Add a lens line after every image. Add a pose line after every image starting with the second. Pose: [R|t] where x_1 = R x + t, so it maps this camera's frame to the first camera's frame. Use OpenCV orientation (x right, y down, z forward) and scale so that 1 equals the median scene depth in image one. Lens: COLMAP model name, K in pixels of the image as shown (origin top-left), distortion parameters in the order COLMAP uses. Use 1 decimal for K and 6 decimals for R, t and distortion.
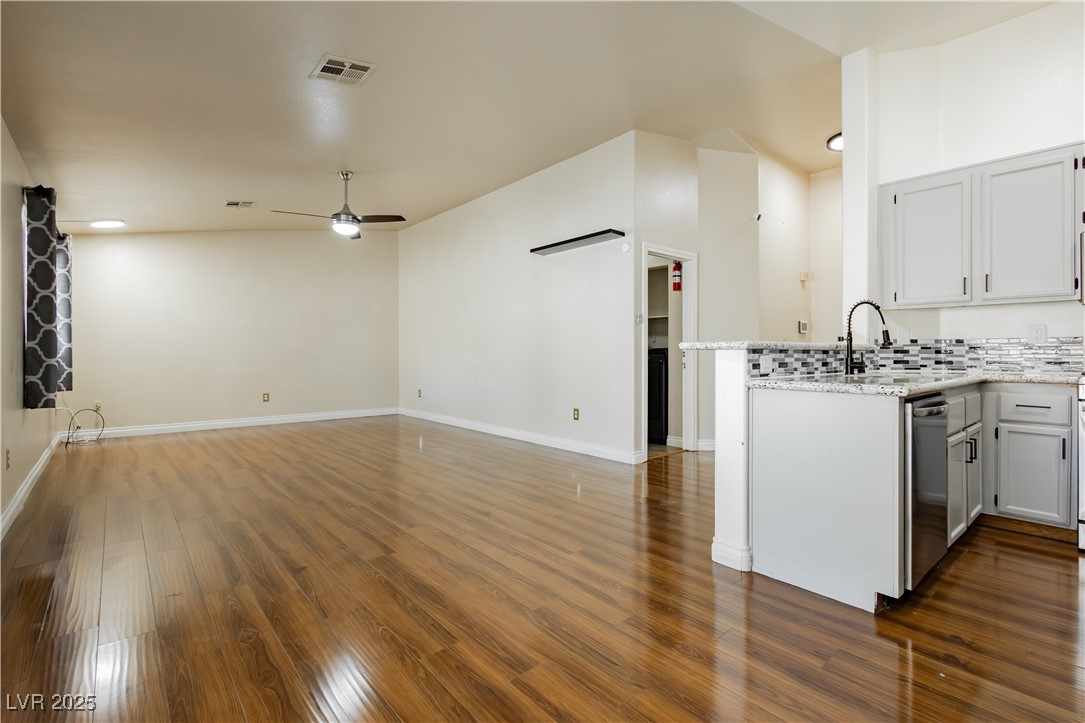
lens RADIAL K [[501.9, 0, 542.1], [0, 501.9, 356.1], [0, 0, 1]] dist [0.002950, 0.000444]
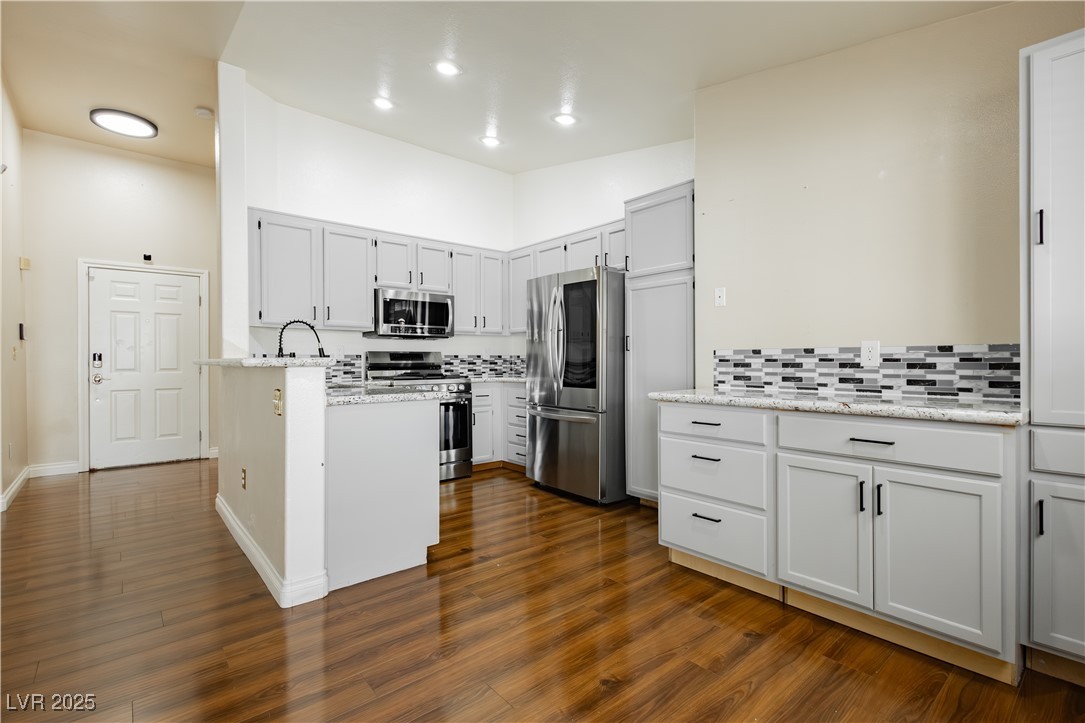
lens RADIAL K [[496.8, 0, 542.5], [0, 496.8, 361.5], [0, 0, 1]] dist [0.002494, -0.000314]
pose [[-0.001375, -0.001830, 0.999997, -0.553229], [0.007931, 0.999967, 0.001841, -0.021129], [-0.999968, 0.007934, -0.001360, 0.575564]]
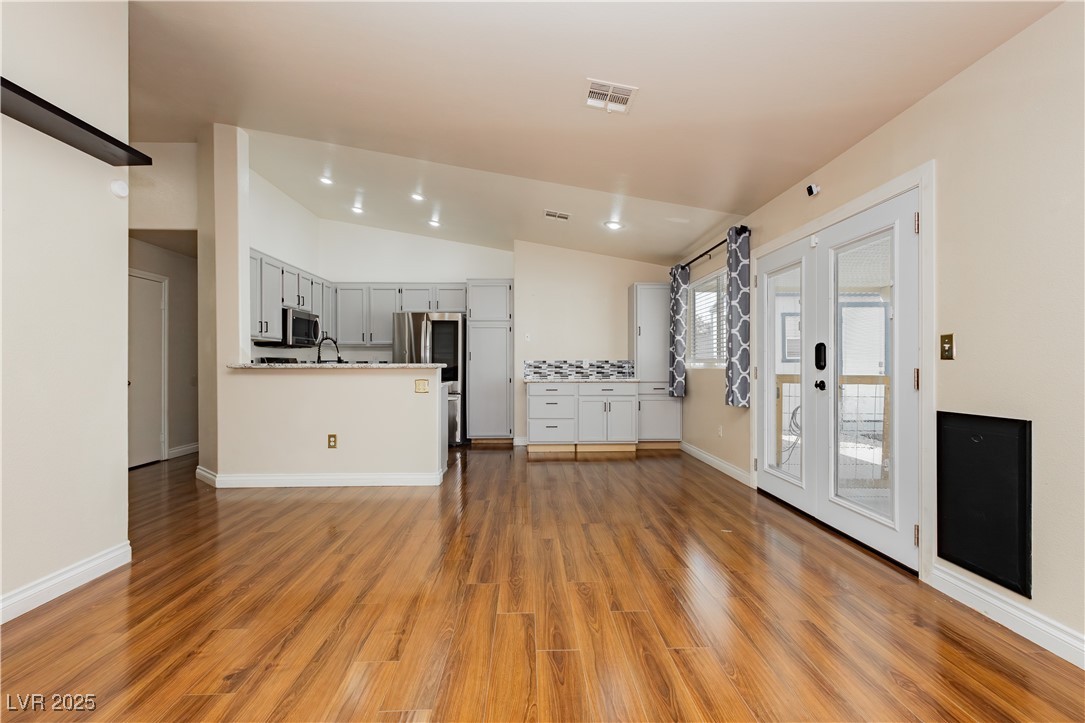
lens RADIAL K [[496.8, 0, 542.5], [0, 496.8, 361.5], [0, 0, 1]] dist [0.002494, -0.000314]
pose [[-0.780464, 0.006265, 0.625170, -1.114874], [0.004847, 0.999980, -0.003969, -0.028362], [-0.625183, -0.000067, -0.780479, 2.257456]]
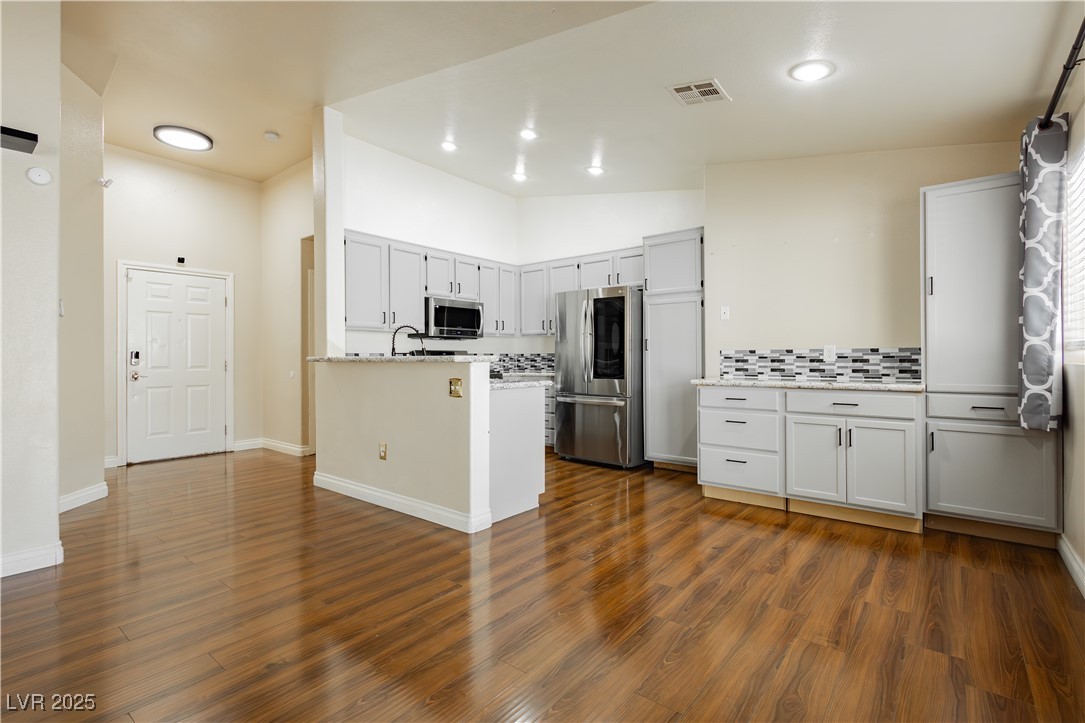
lens RADIAL K [[501.9, 0, 542.1], [0, 501.9, 356.1], [0, 0, 1]] dist [0.002950, 0.000444]
pose [[-0.185302, 0.005956, 0.982664, -0.947424], [0.008557, 0.999954, -0.004447, -0.021299], [-0.982644, 0.007584, -0.185344, 1.104217]]
